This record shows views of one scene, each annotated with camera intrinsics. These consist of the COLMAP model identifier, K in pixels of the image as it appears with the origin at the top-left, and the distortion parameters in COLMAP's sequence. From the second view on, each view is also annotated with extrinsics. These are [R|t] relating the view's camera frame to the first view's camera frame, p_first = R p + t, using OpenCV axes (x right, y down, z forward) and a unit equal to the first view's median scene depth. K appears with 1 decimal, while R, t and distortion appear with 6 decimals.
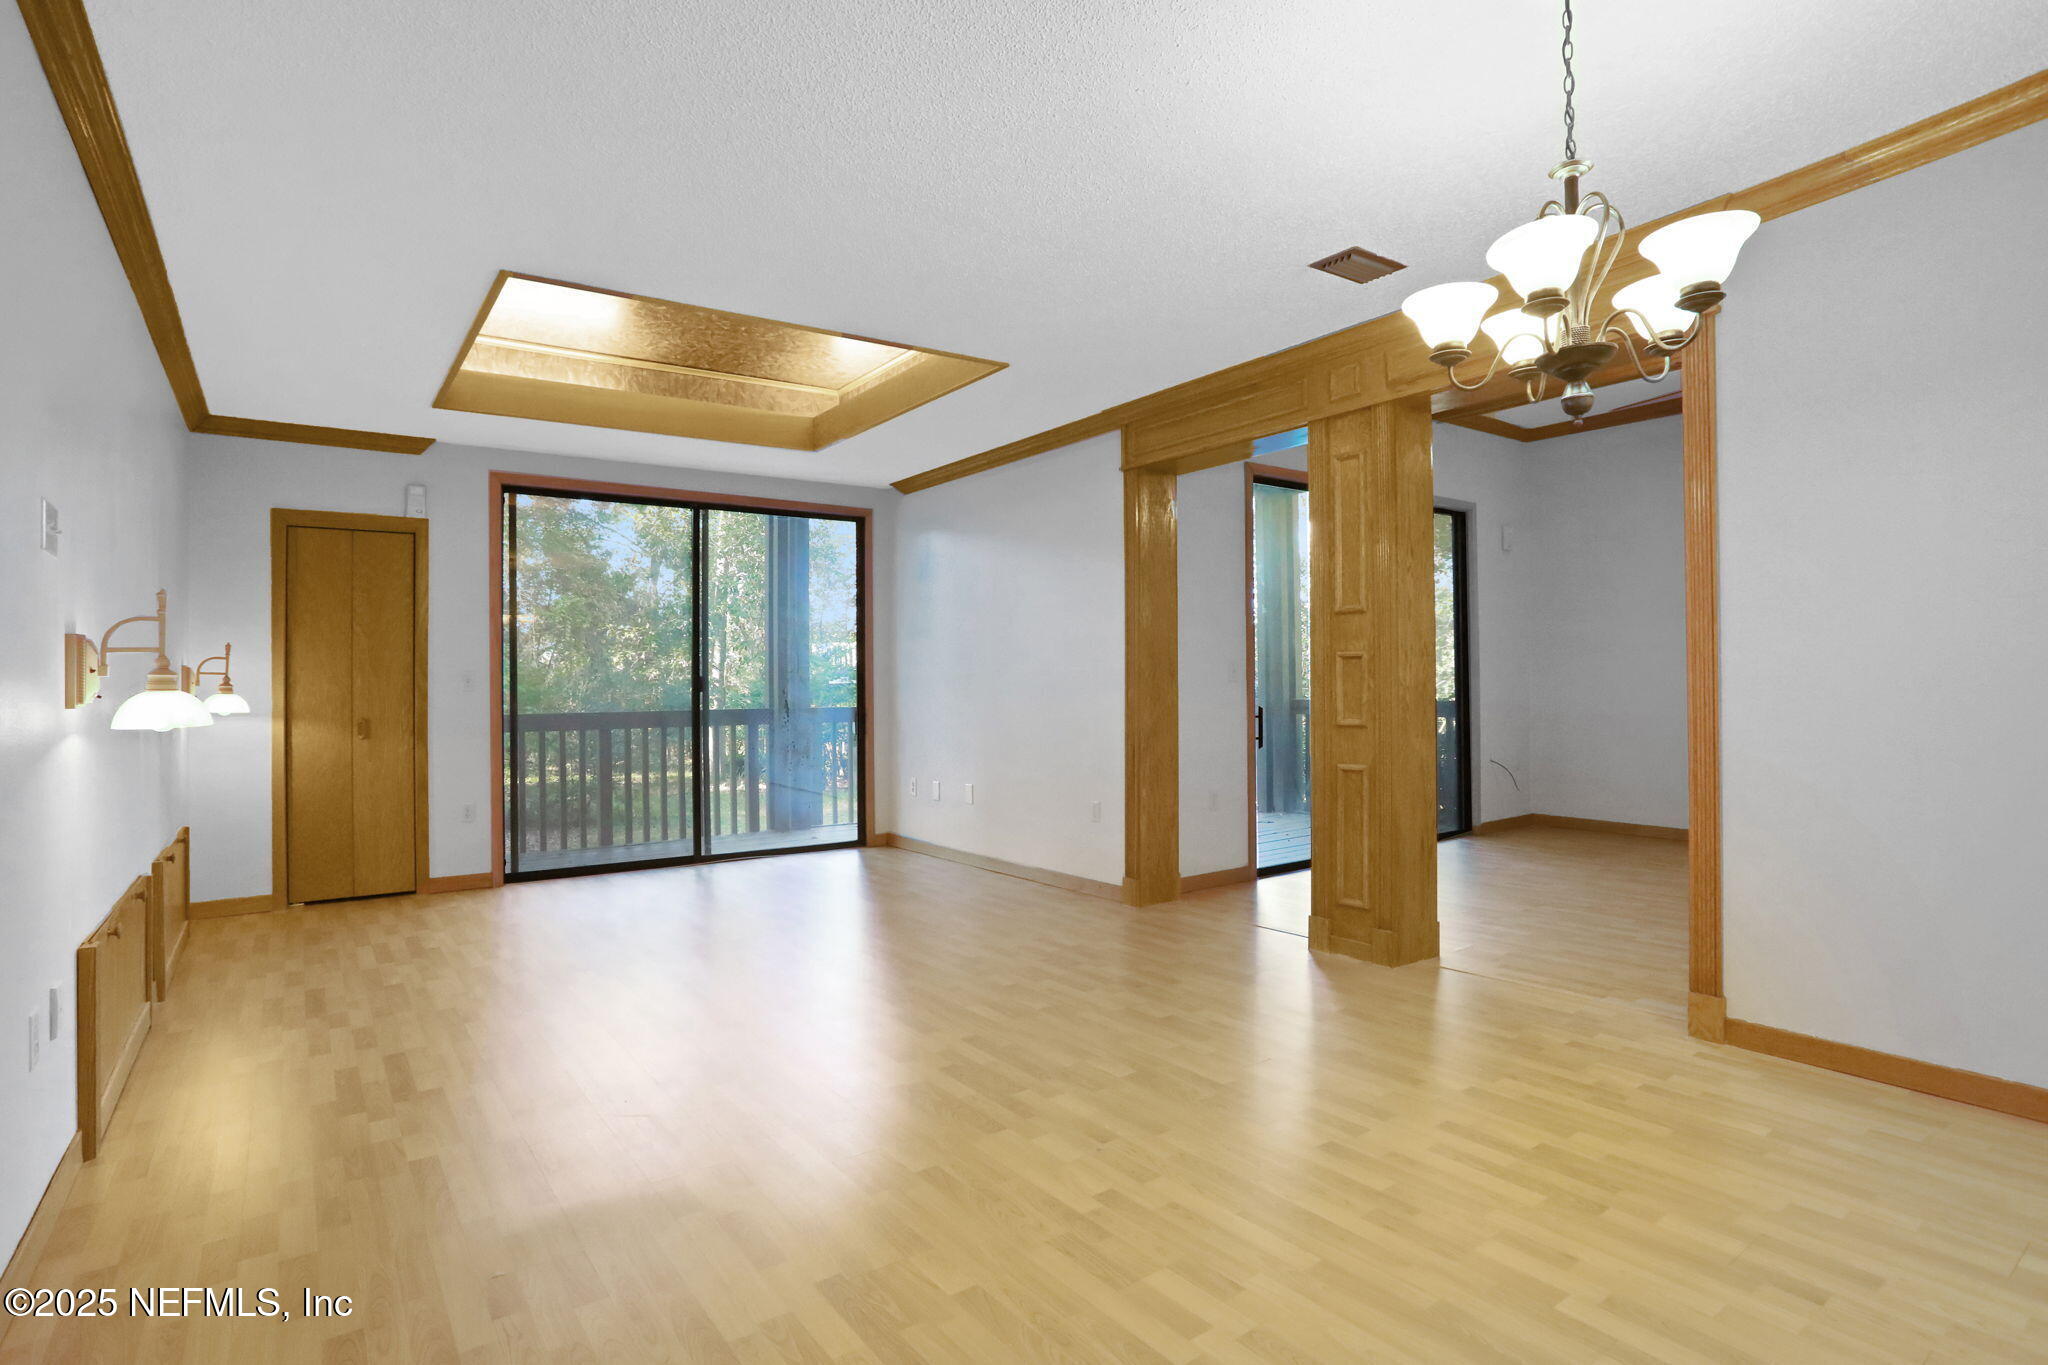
lens RADIAL K [[1040.2, 0, 1024.4], [0, 1040.2, 678.8], [0, 0, 1]] dist [-0.030584, 0.000076]
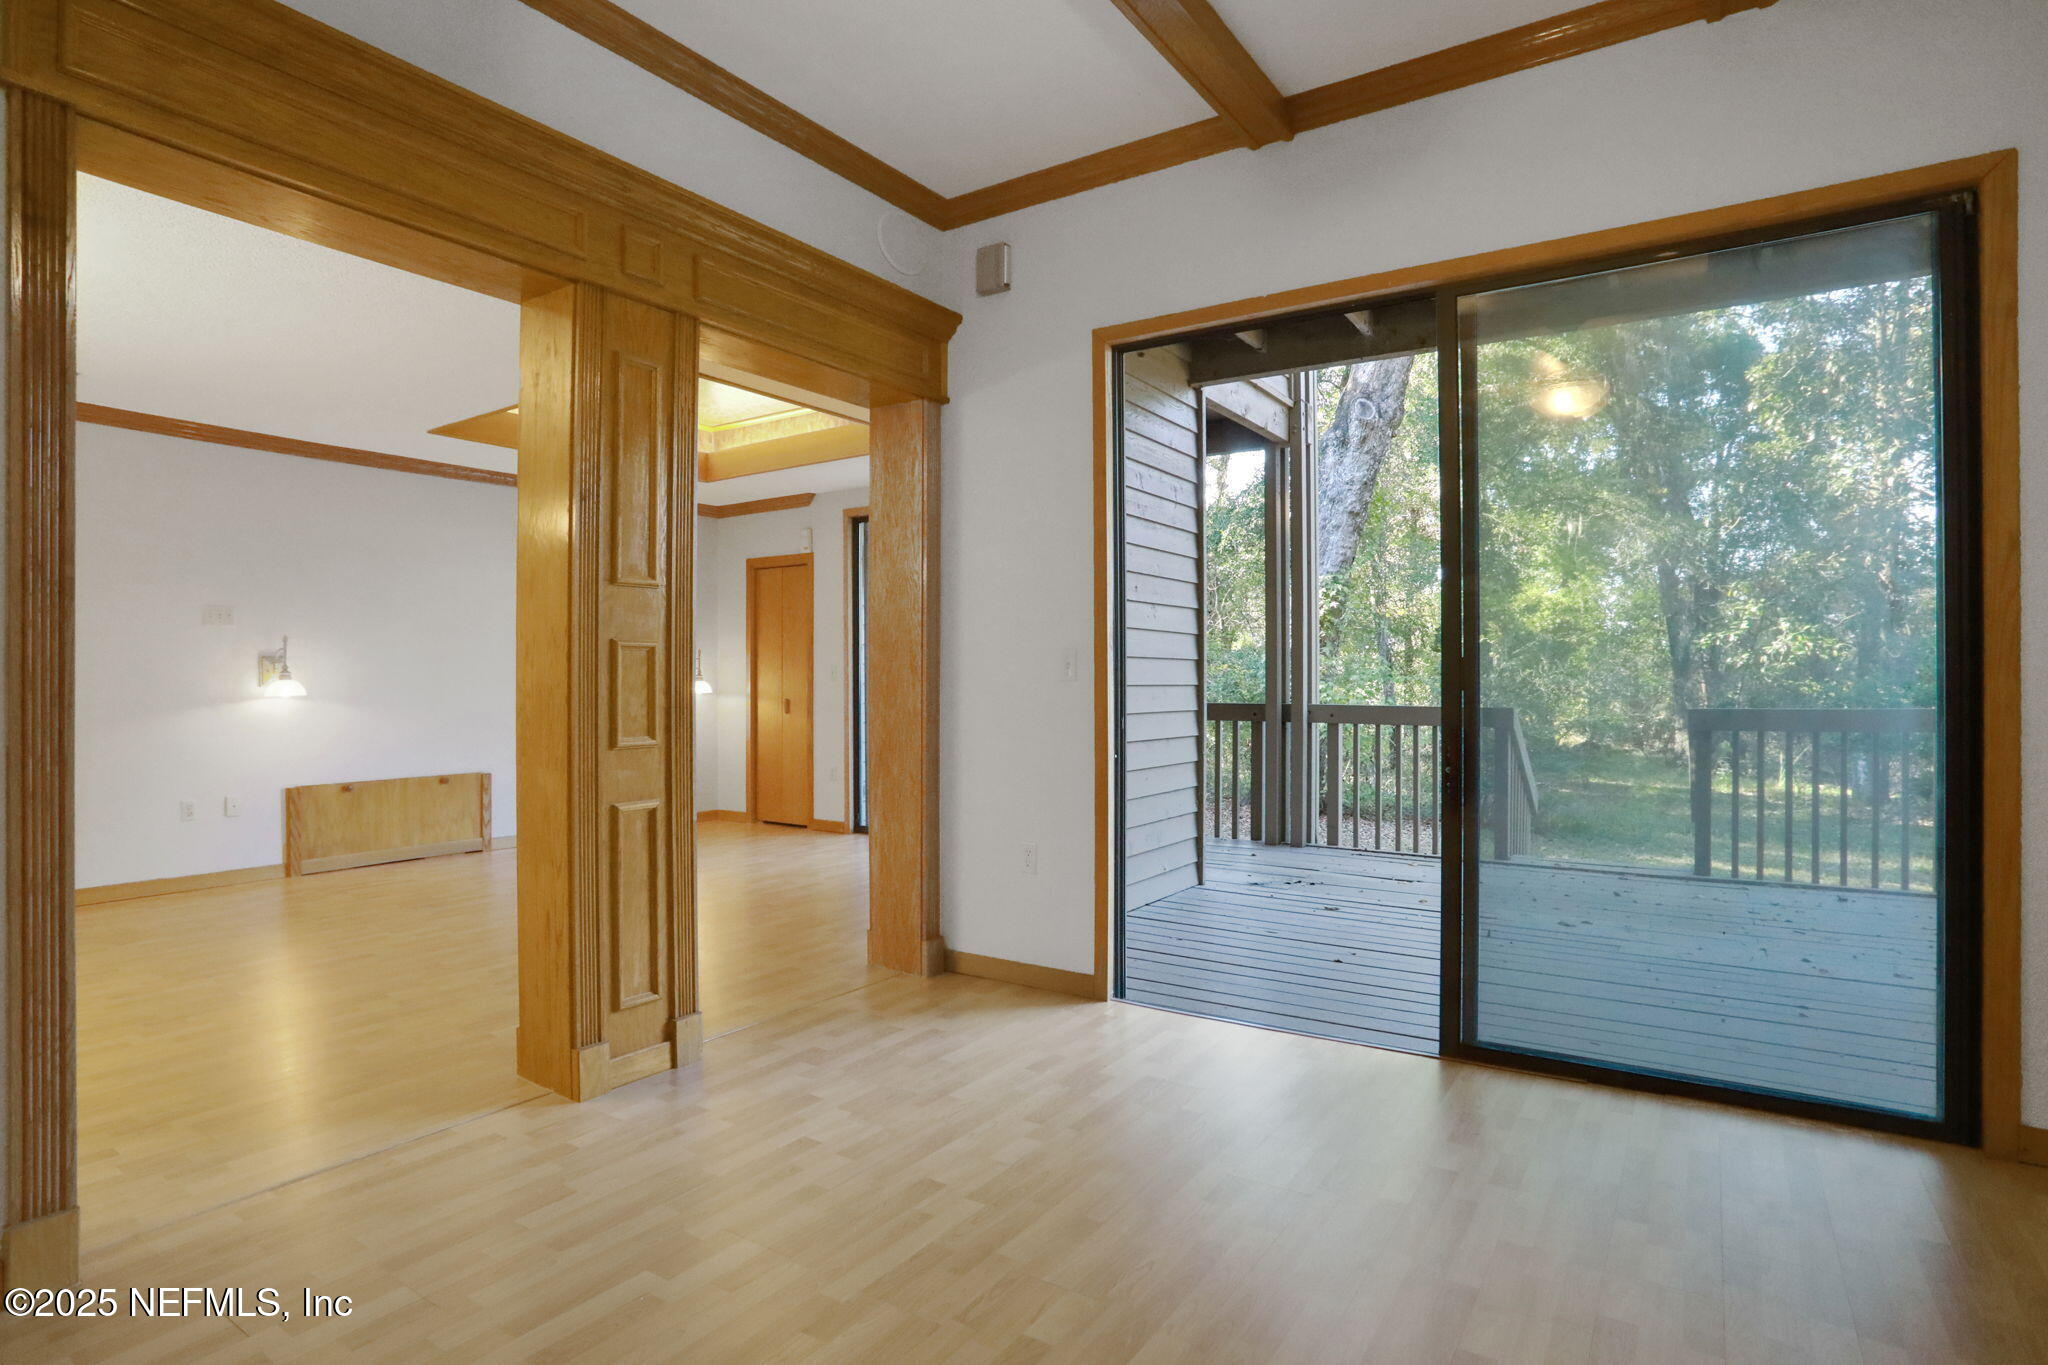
lens RADIAL K [[1073.7, 0, 1021.8], [0, 1073.7, 669.3], [0, 0, 1]] dist [-0.089645, 0.044692]
pose [[0.342504, 0.004861, -0.939504, 0.875248], [0.001942, 0.999981, 0.005882, -0.010386], [0.939514, -0.003839, 0.342488, 0.818930]]
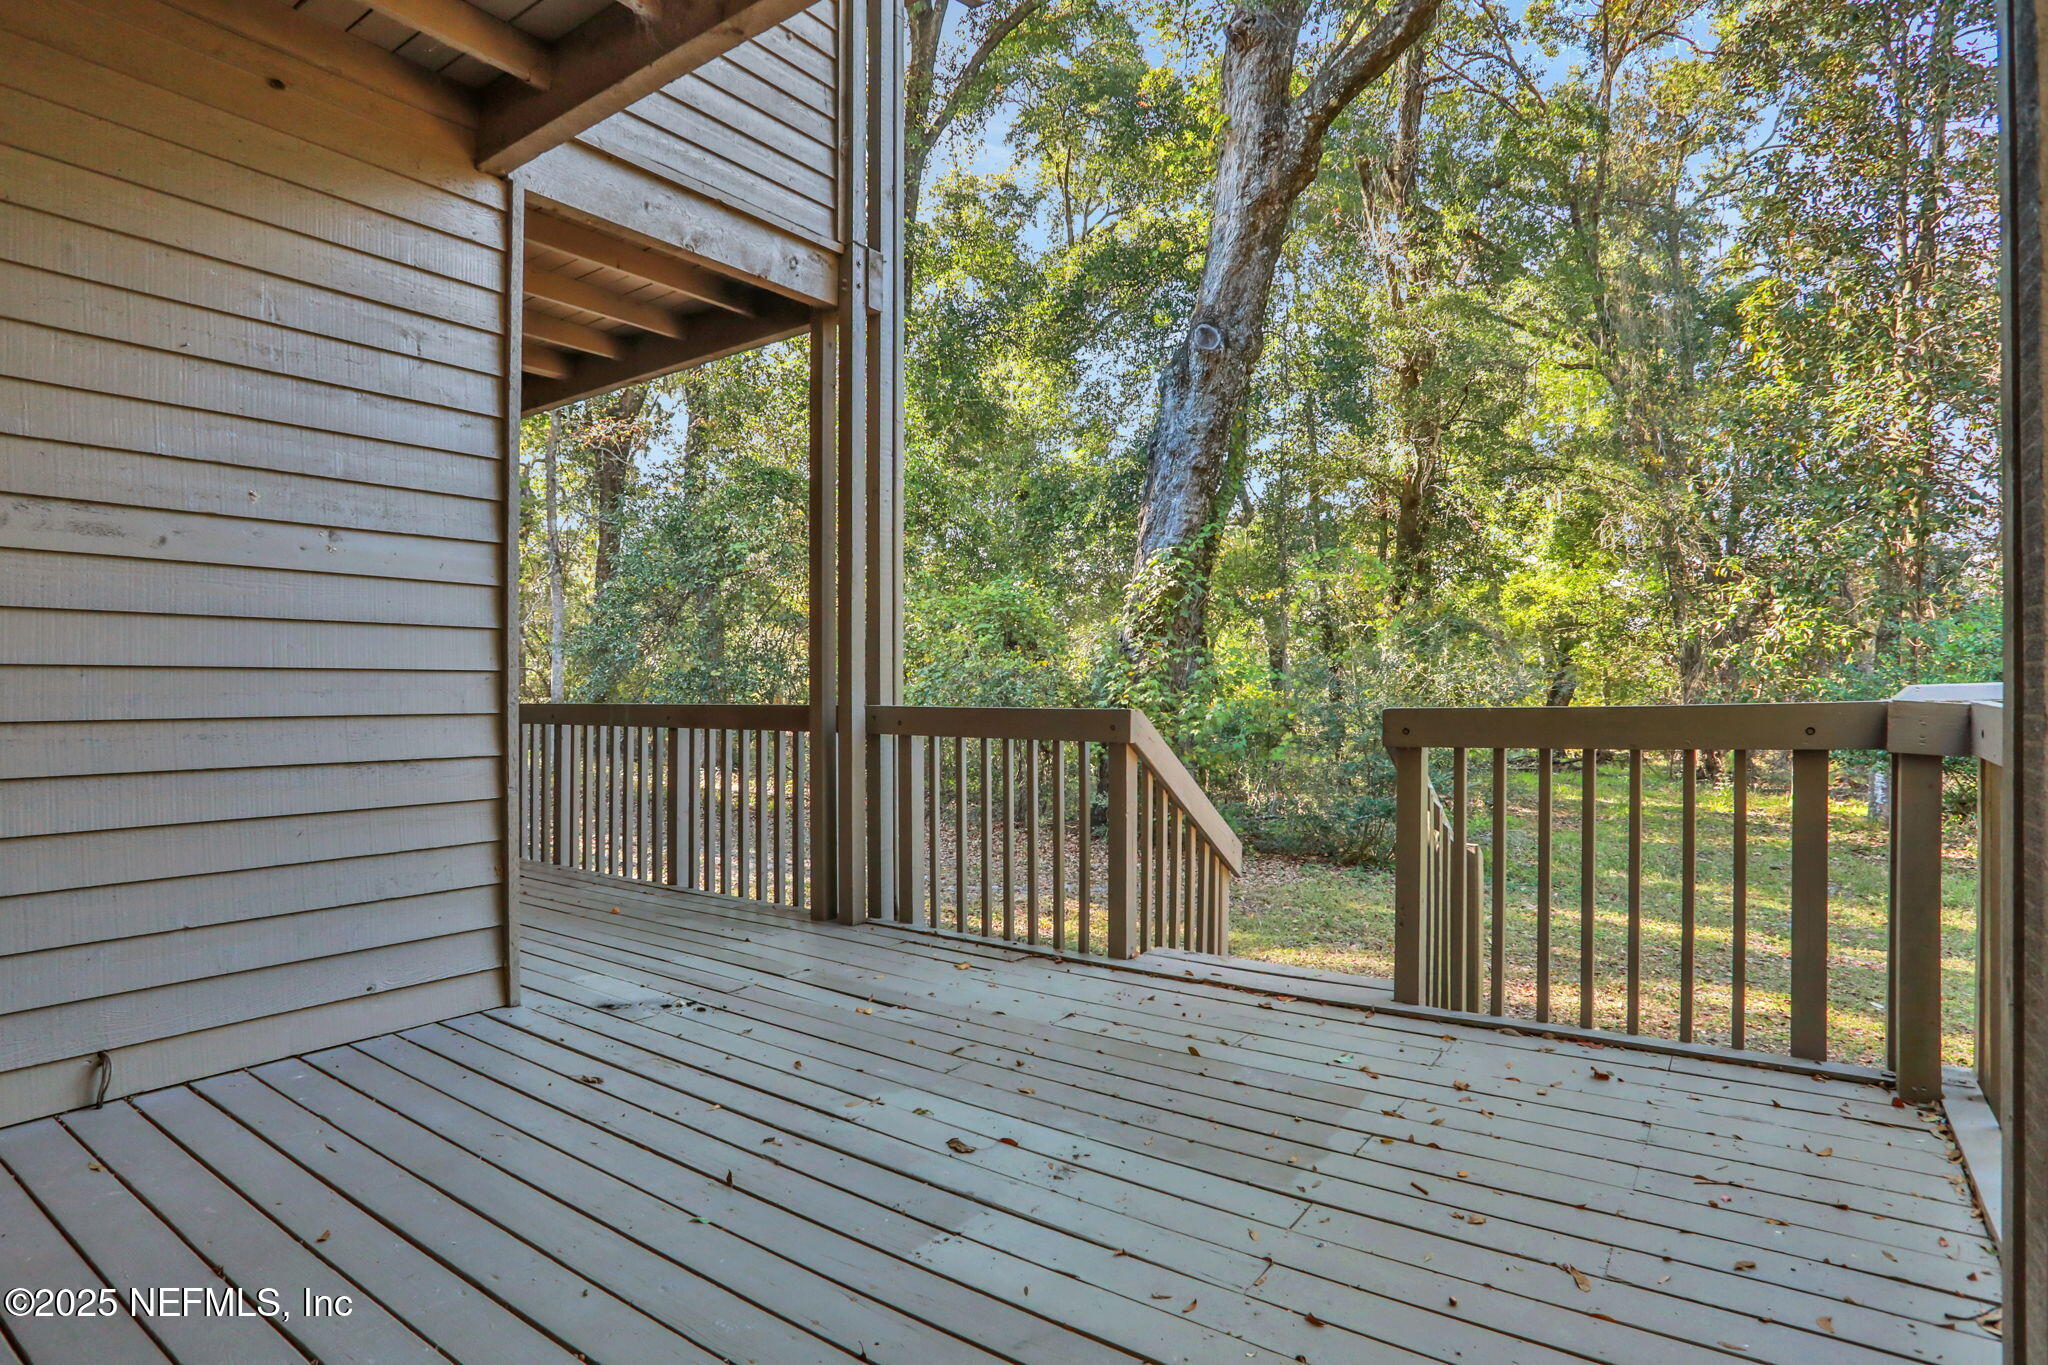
lens RADIAL K [[1076.2, 0, 1020.4], [0, 1076.2, 692.8], [0, 0, 1]] dist [-0.088374, 0.044026]
pose [[0.300285, 0.016031, -0.953715, 0.603962], [0.009892, 0.999753, 0.019920, 0.017347], [0.953798, -0.015416, 0.300052, 1.513733]]
